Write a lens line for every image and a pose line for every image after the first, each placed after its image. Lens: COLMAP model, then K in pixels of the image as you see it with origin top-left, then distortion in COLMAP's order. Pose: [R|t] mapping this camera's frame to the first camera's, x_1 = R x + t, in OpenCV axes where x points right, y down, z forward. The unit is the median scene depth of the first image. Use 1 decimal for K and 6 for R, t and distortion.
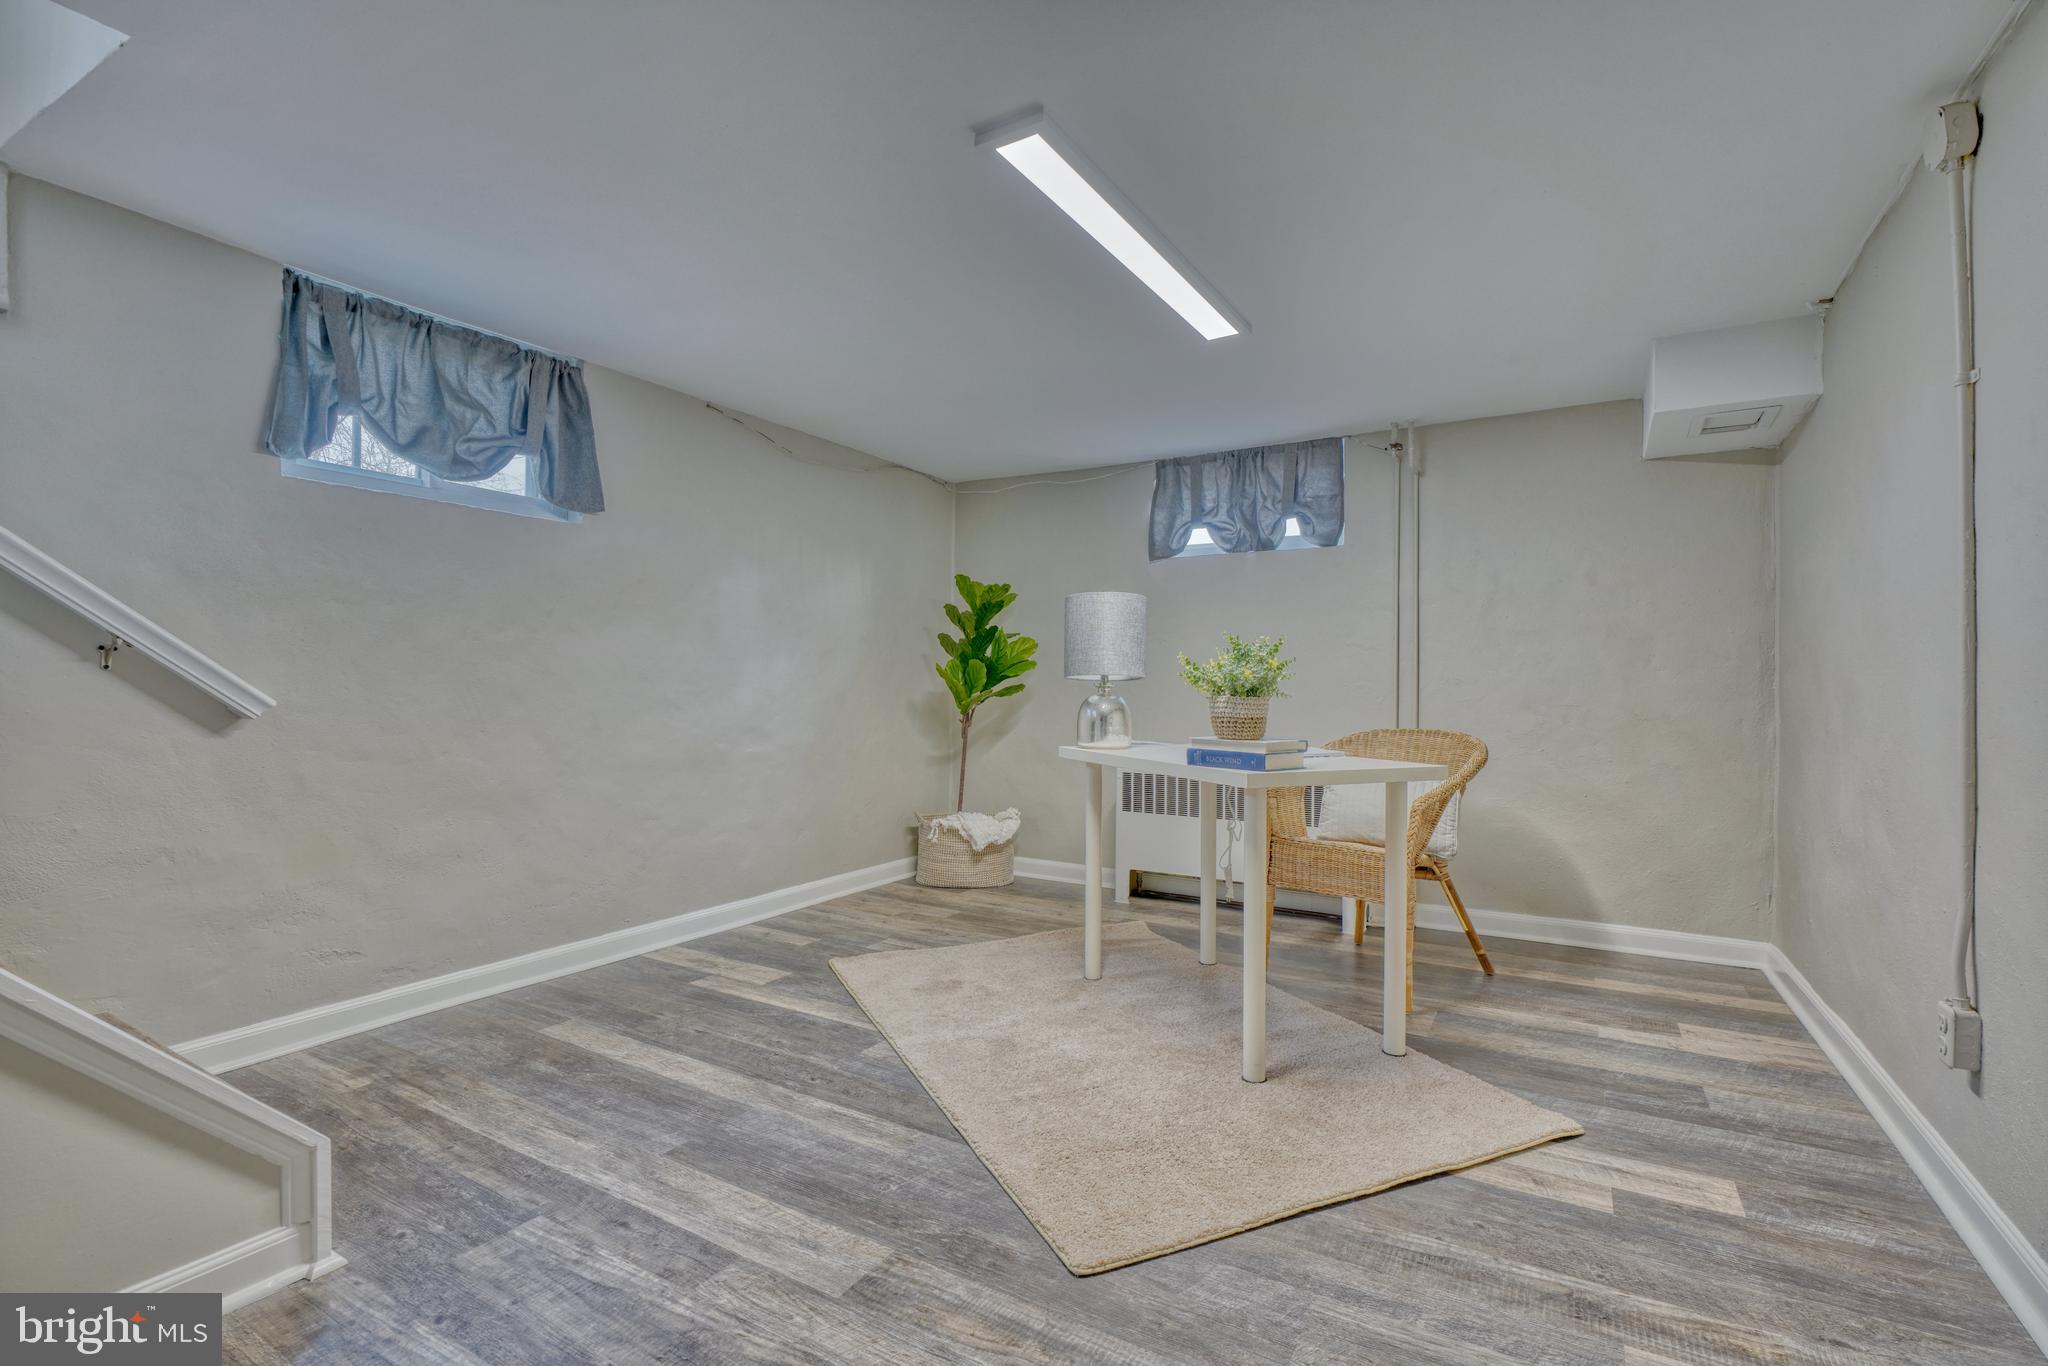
lens RADIAL K [[973.7, 0, 1024.0], [0, 973.7, 683.0], [0, 0, 1]] dist [-0.005010, 0.000168]
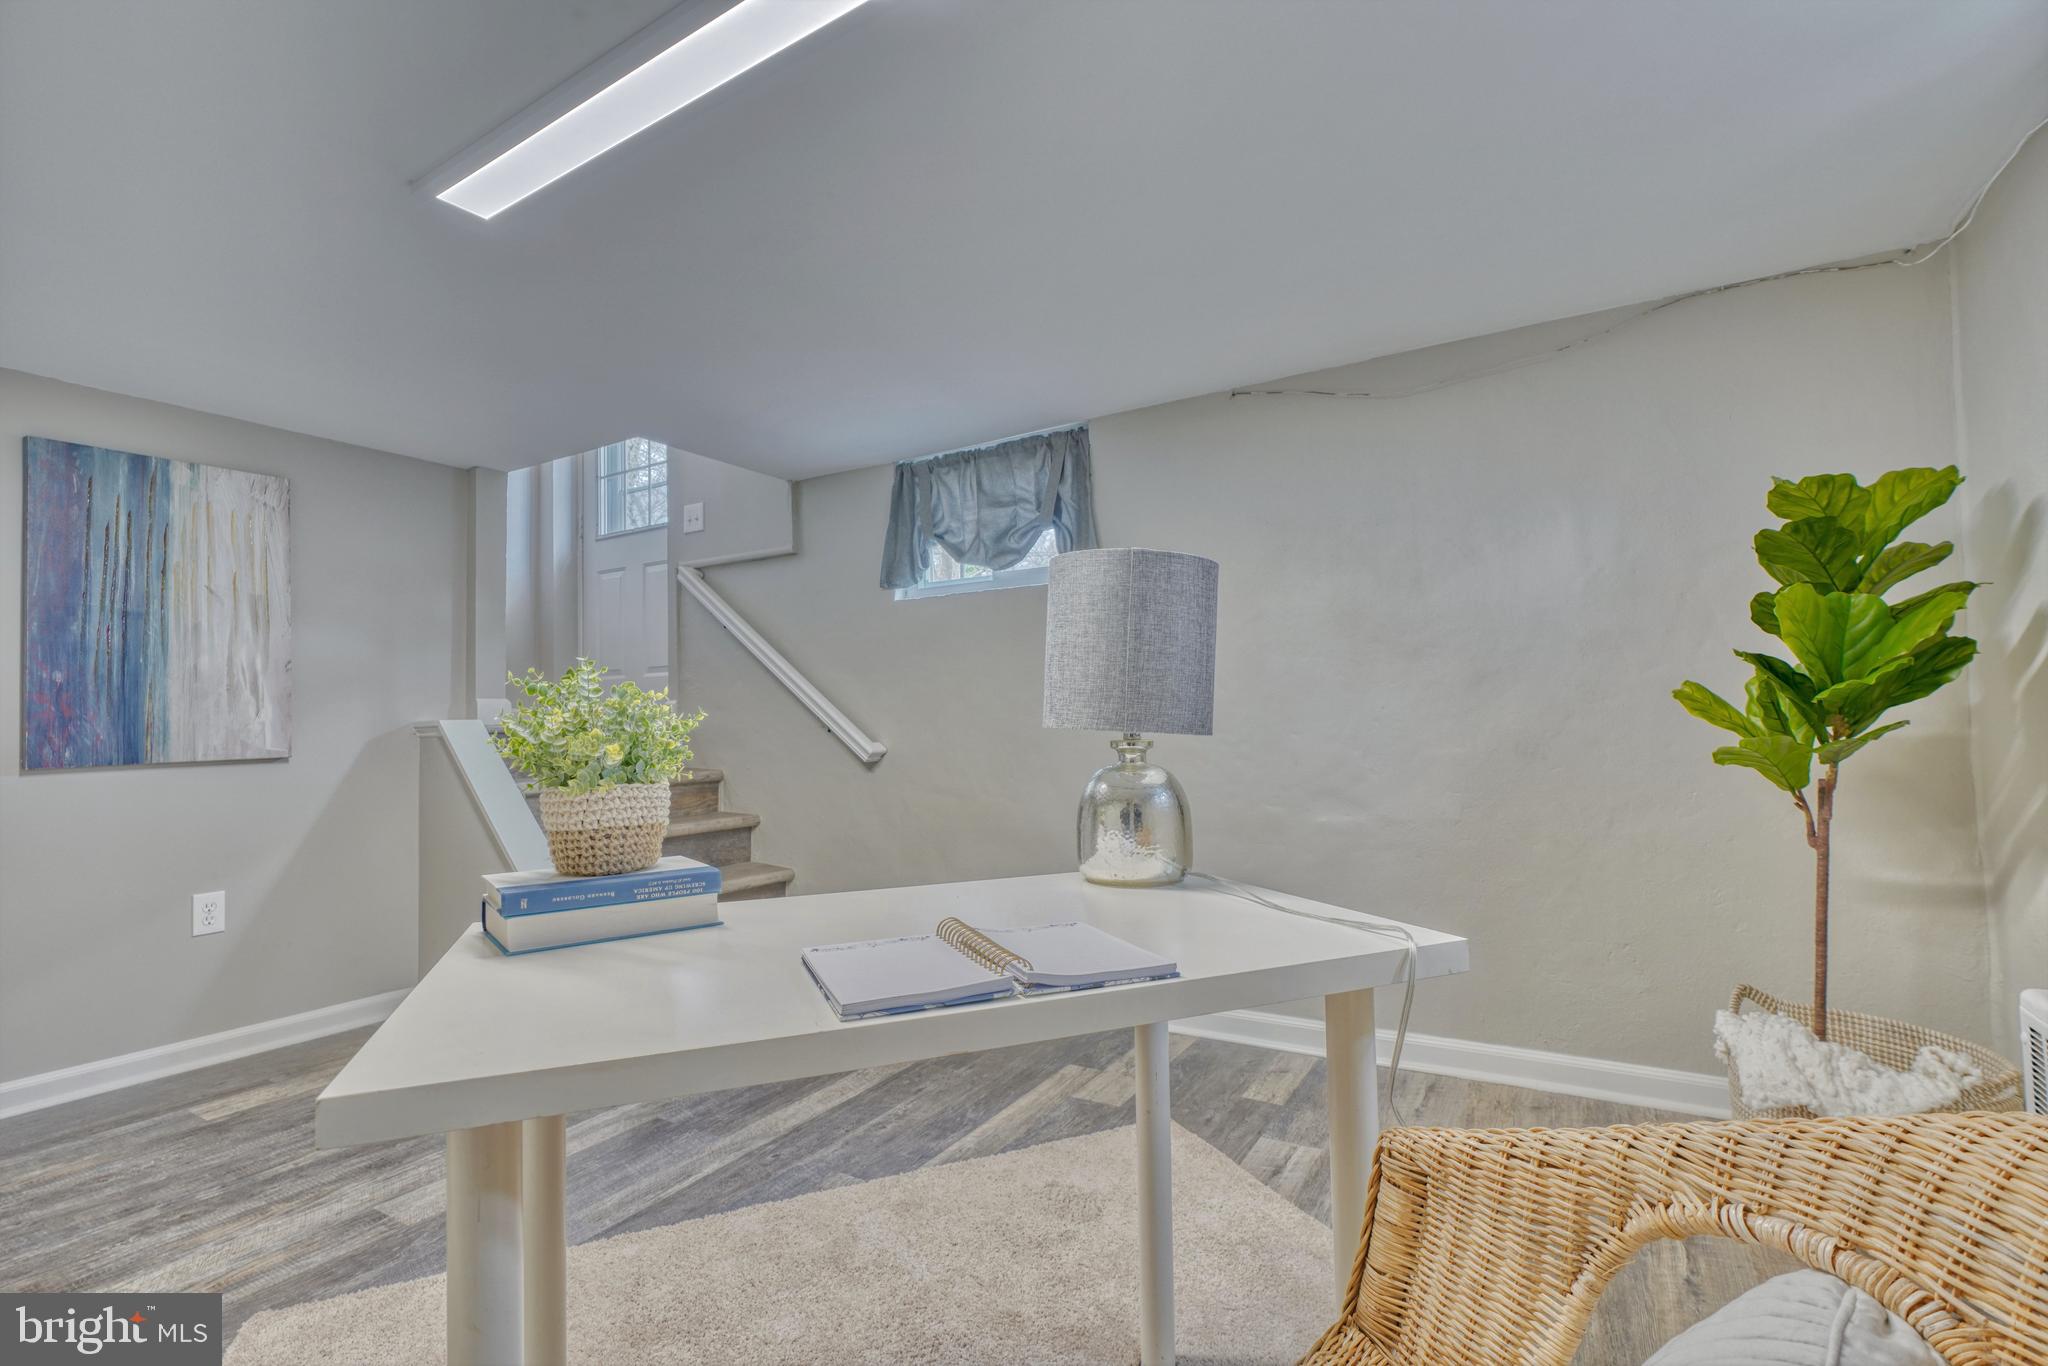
lens RADIAL K [[973.7, 0, 1024.0], [0, 973.7, 683.0], [0, 0, 1]] dist [-0.005010, 0.000168]
pose [[-0.047479, -0.050370, -0.997601, 0.681569], [0.026239, 0.998320, -0.051656, -0.002713], [0.998528, -0.028628, -0.046077, 1.178076]]
